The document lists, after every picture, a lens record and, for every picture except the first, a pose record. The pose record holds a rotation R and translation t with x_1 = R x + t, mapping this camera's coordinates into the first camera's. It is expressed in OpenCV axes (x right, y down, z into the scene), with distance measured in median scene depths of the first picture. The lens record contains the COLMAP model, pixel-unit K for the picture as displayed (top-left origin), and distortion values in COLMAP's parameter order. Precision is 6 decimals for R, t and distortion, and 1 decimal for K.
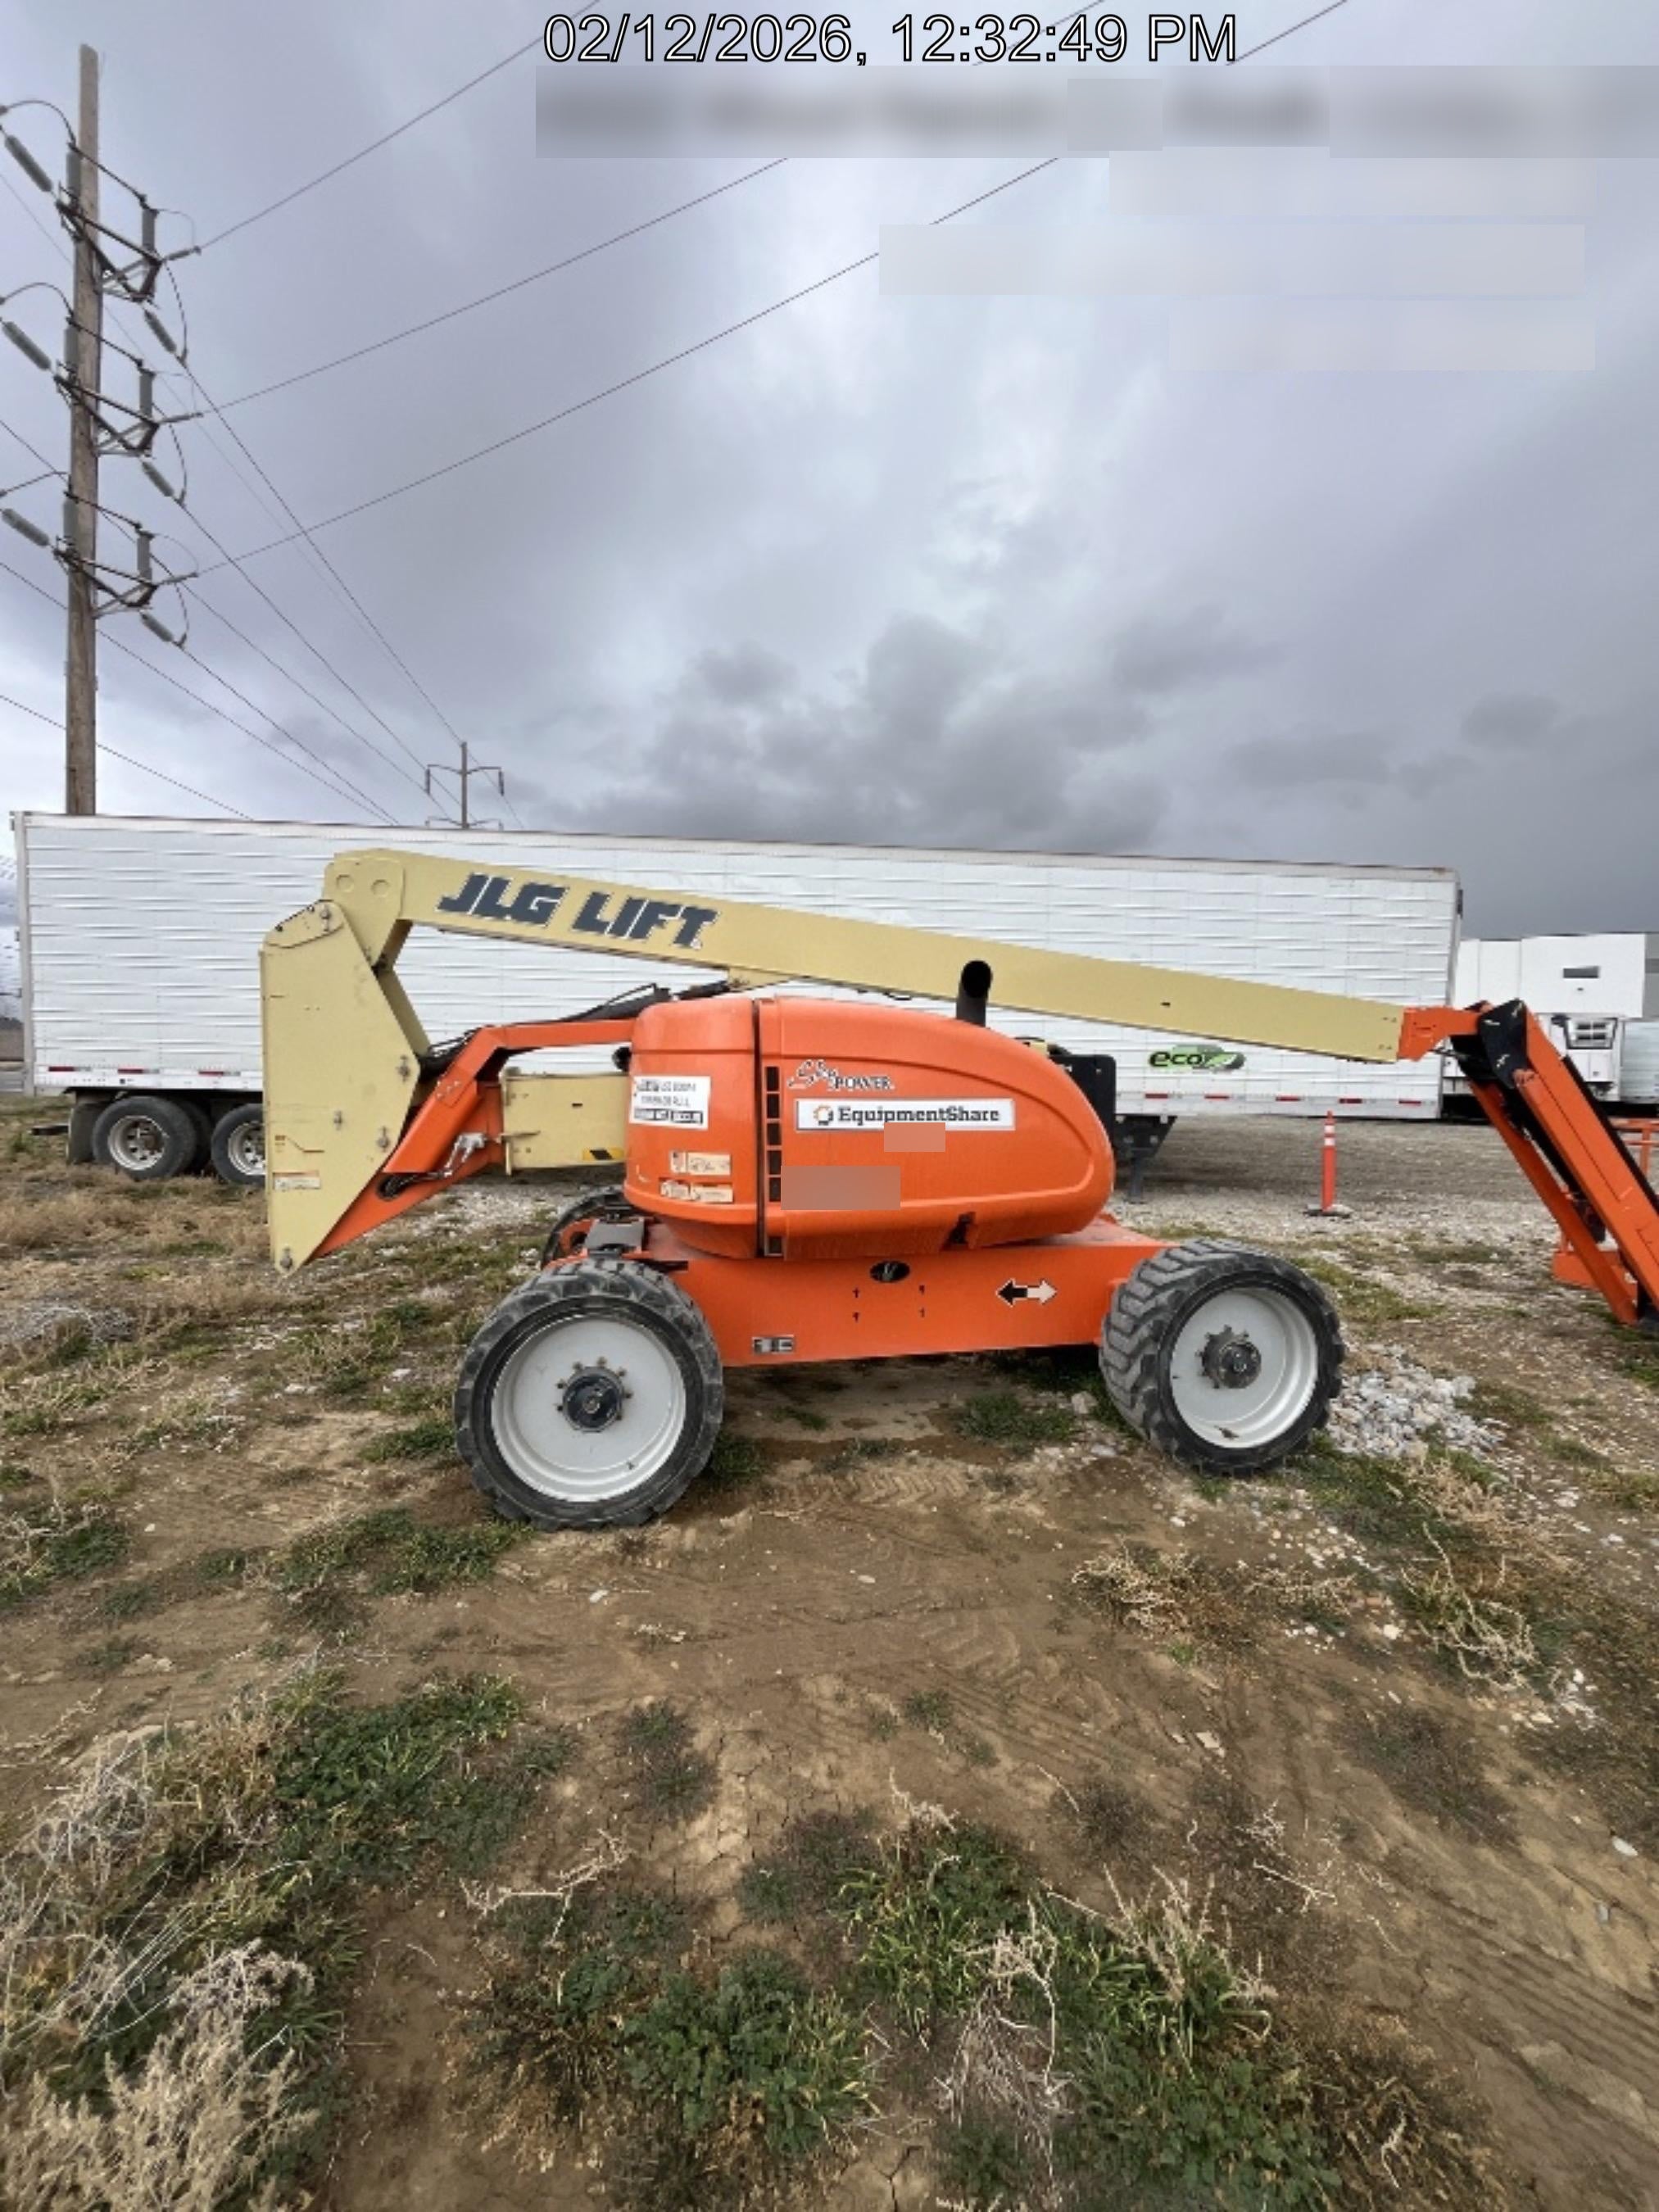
lens RADIAL K [[893.8, 0, 825.7], [0, 893.8, 1103.8], [0, 0, 1]] dist [-0.003143, -0.000267]
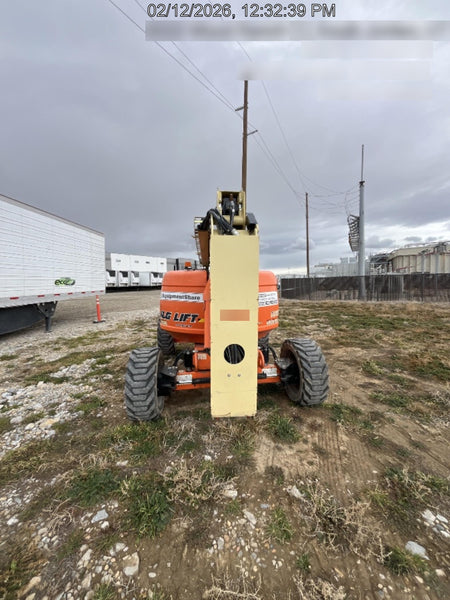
lens RADIAL K [[242.4, 0, 224.6], [0, 242.4, 298.9], [0, 0, 1]] dist [-0.003143, -0.000267]
pose [[0.060861, -0.100508, 0.993073, -1.044476], [0.062063, 0.993373, 0.096735, -0.098493], [-0.996215, 0.055746, 0.066695, 0.987064]]
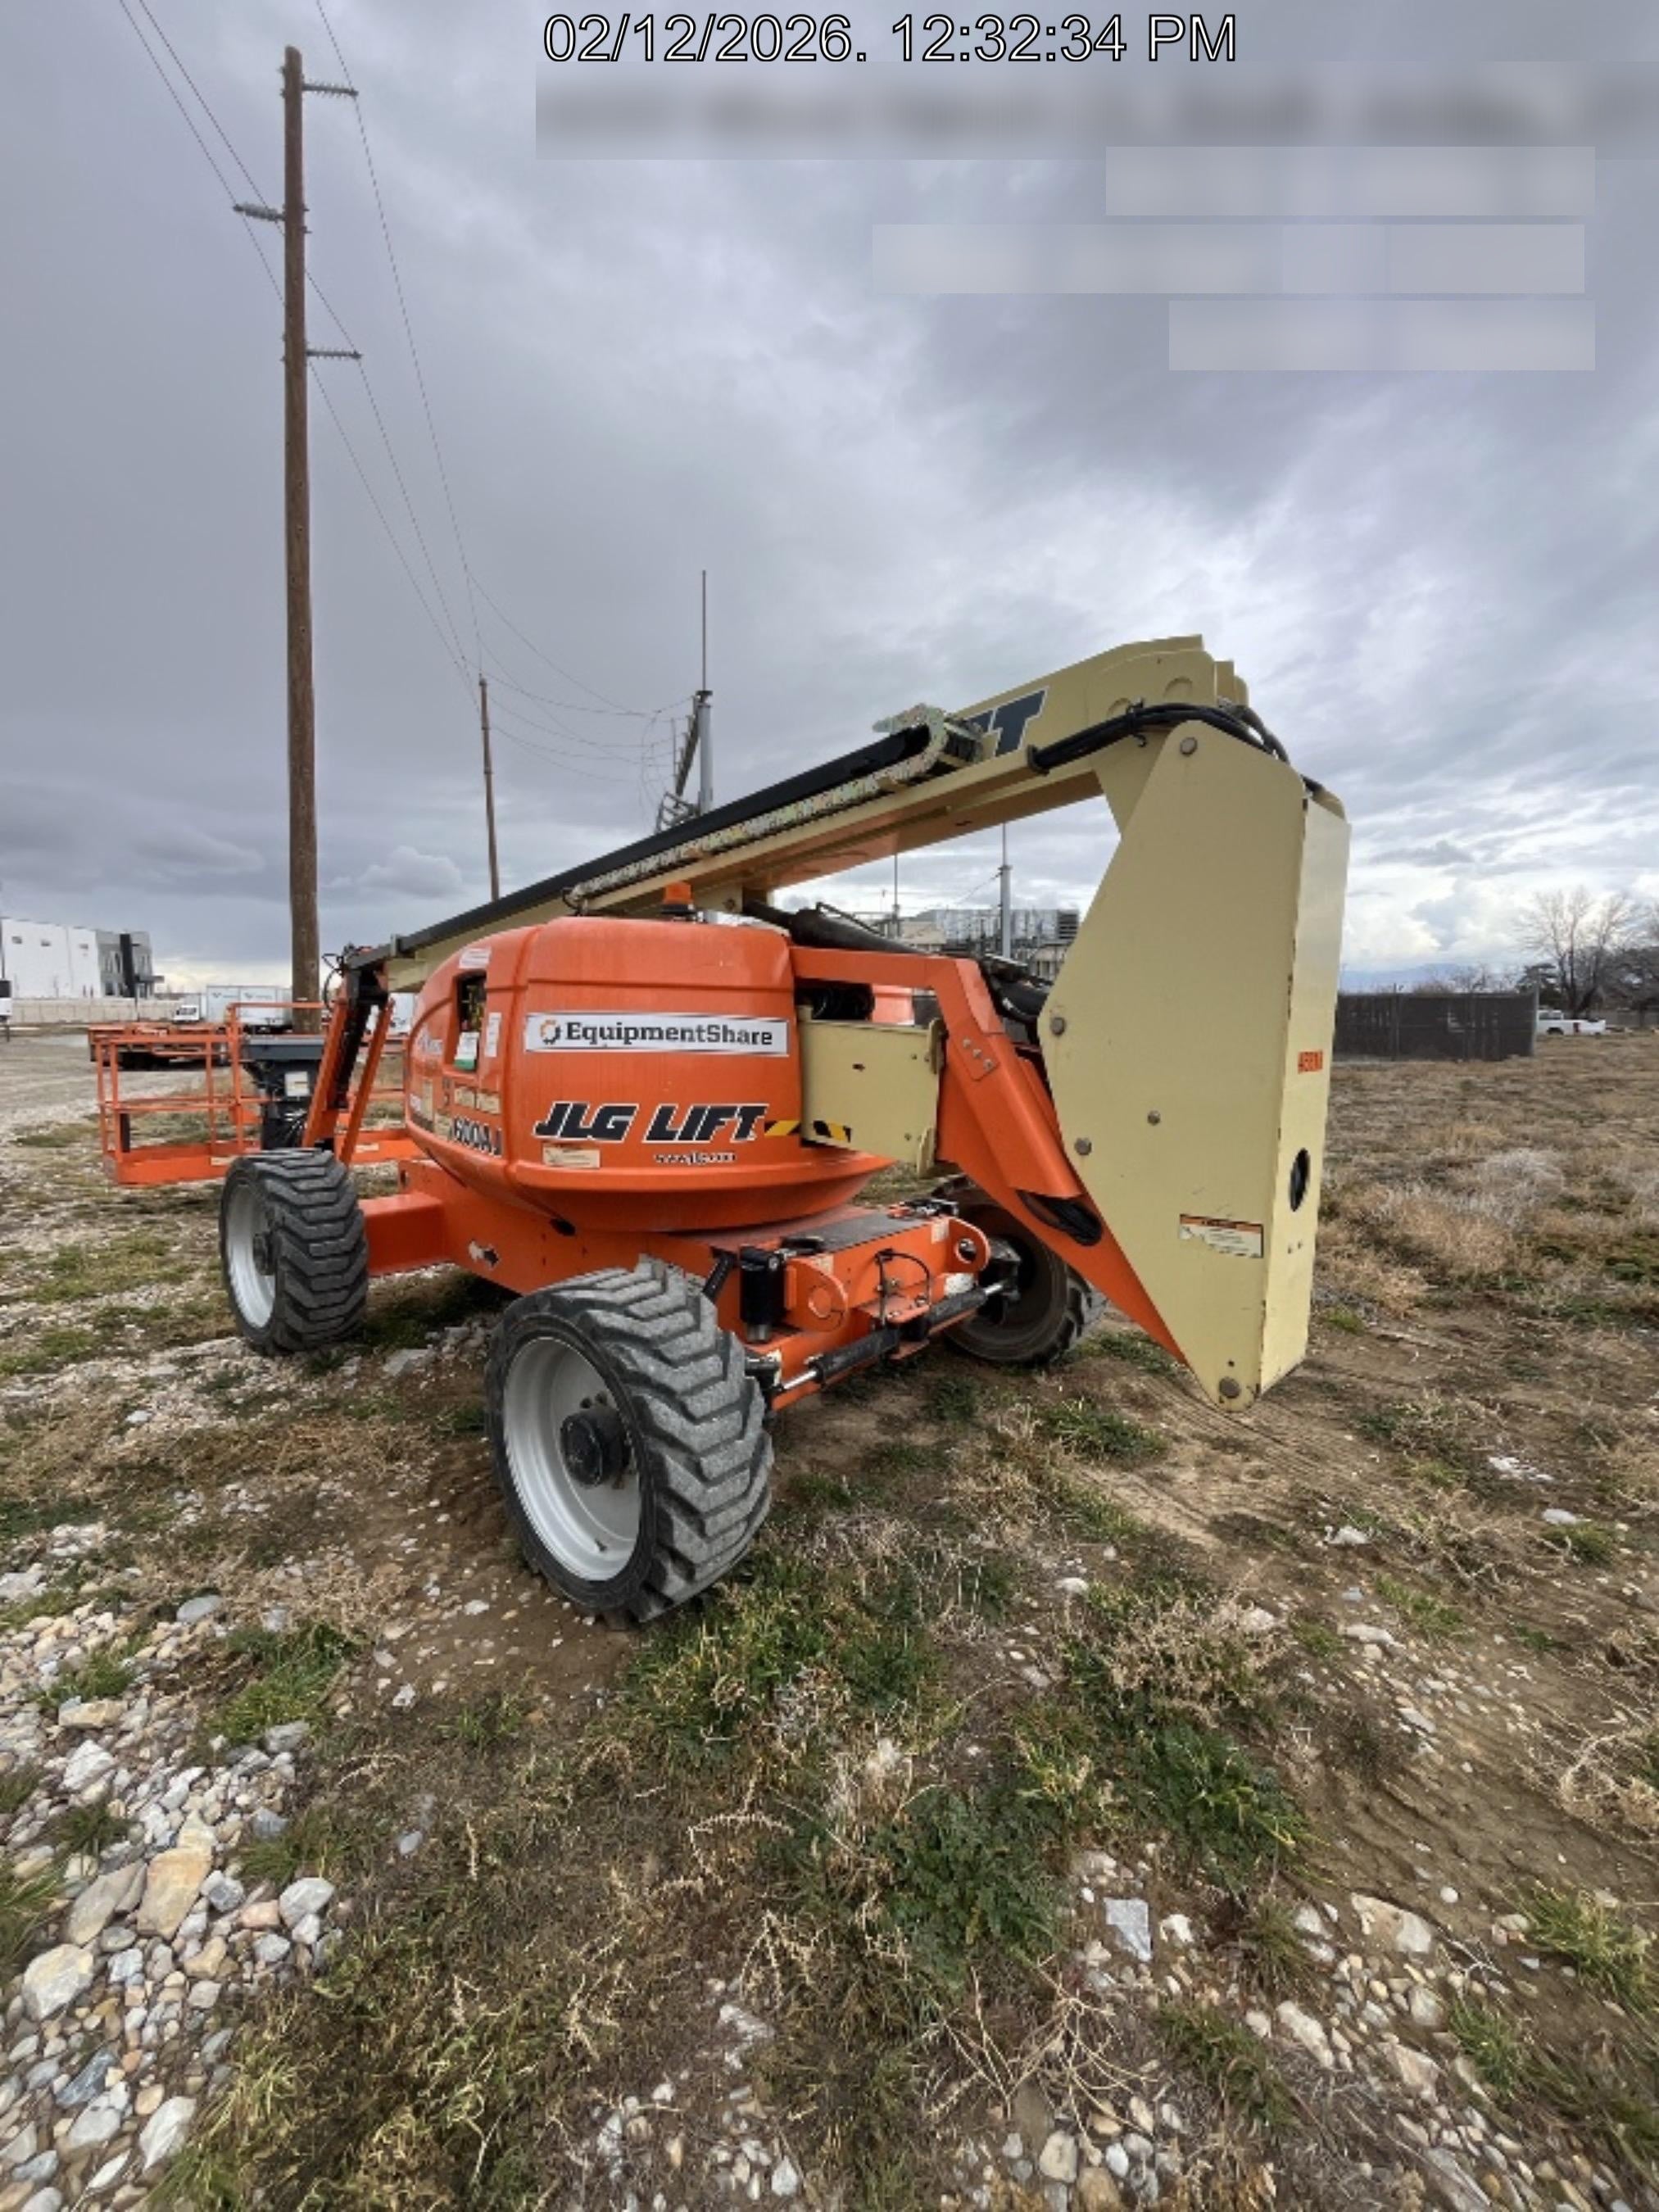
lens RADIAL K [[893.8, 0, 827.3], [0, 893.8, 1103.8], [0, 0, 1]] dist [-0.003143, -0.000267]
pose [[-0.622926, -0.106813, 0.774954, -0.842384], [0.016693, 0.988594, 0.149676, -0.082712], [-0.782103, 0.106173, -0.614038, 1.549723]]
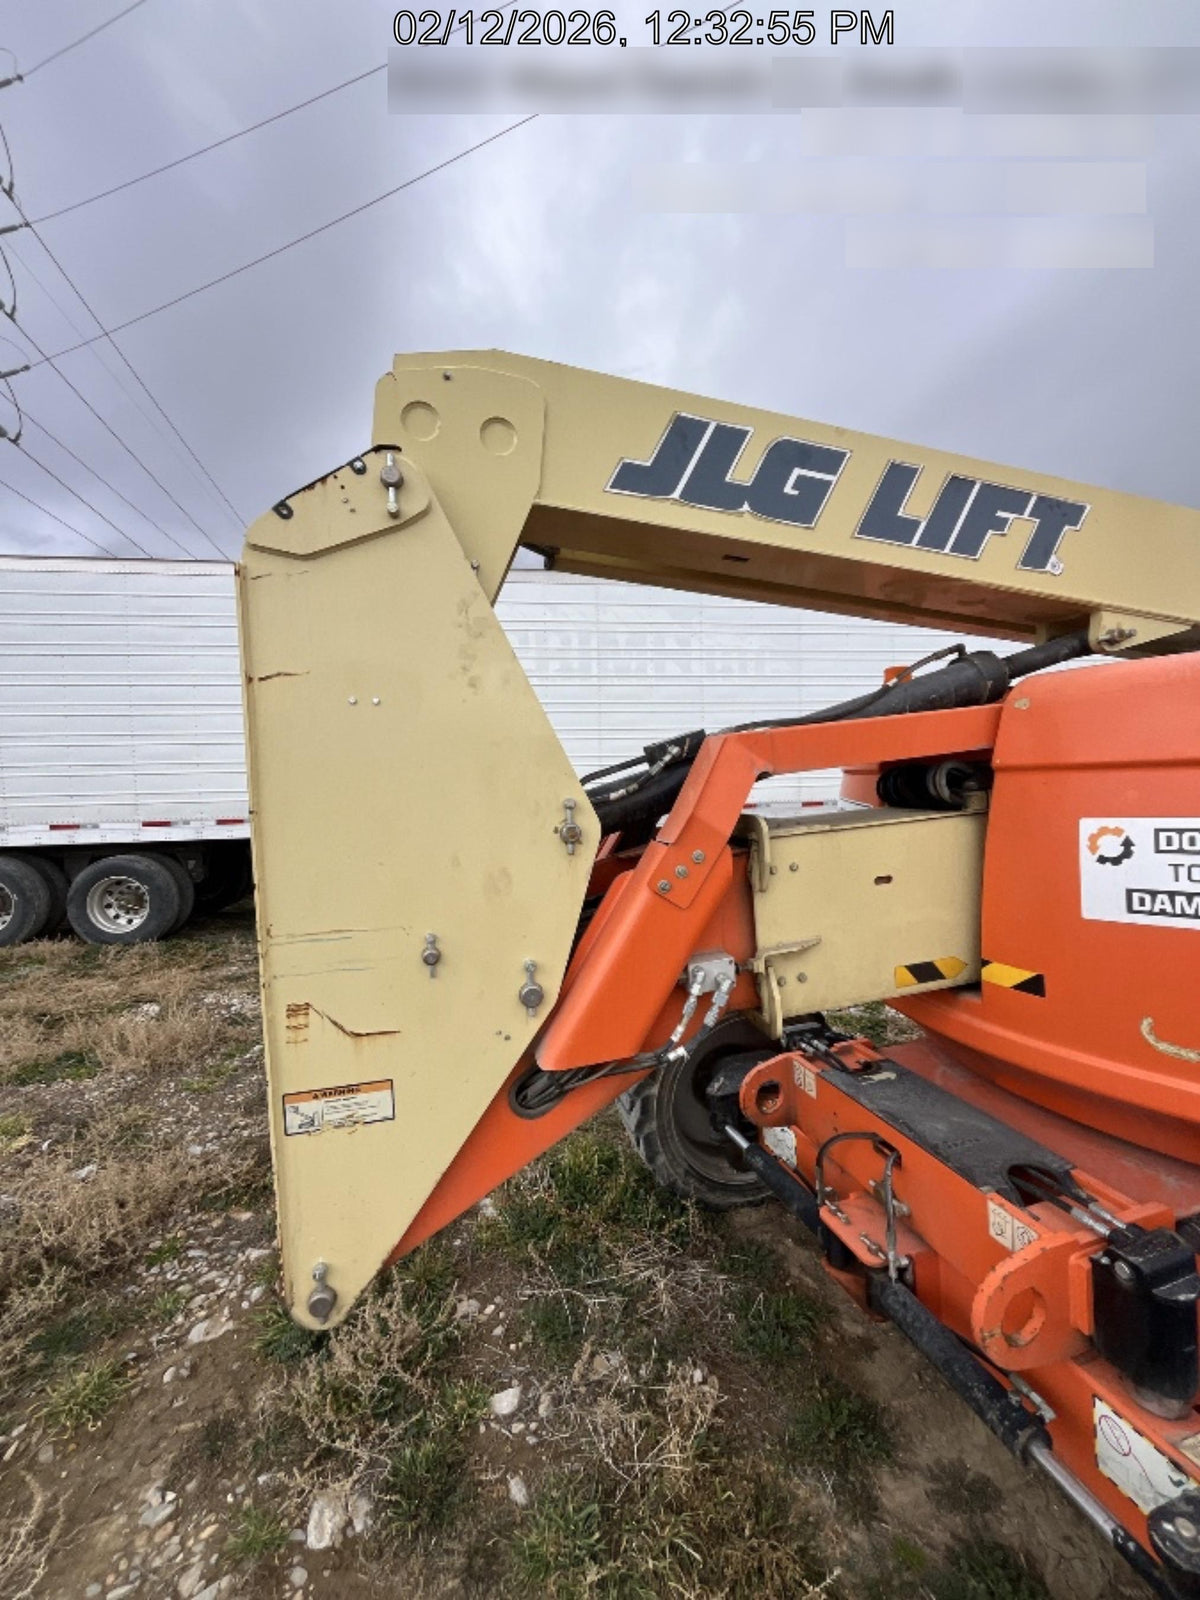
lens RADIAL K [[646.5, 0, 598.9], [0, 646.5, 797.1], [0, 0, 1]] dist [-0.003143, -0.000267]
pose [[0.993666, -0.053161, 0.099003, -0.477620], [0.055731, 0.998172, -0.023370, -0.046262], [-0.097580, 0.028740, 0.994813, 0.657274]]
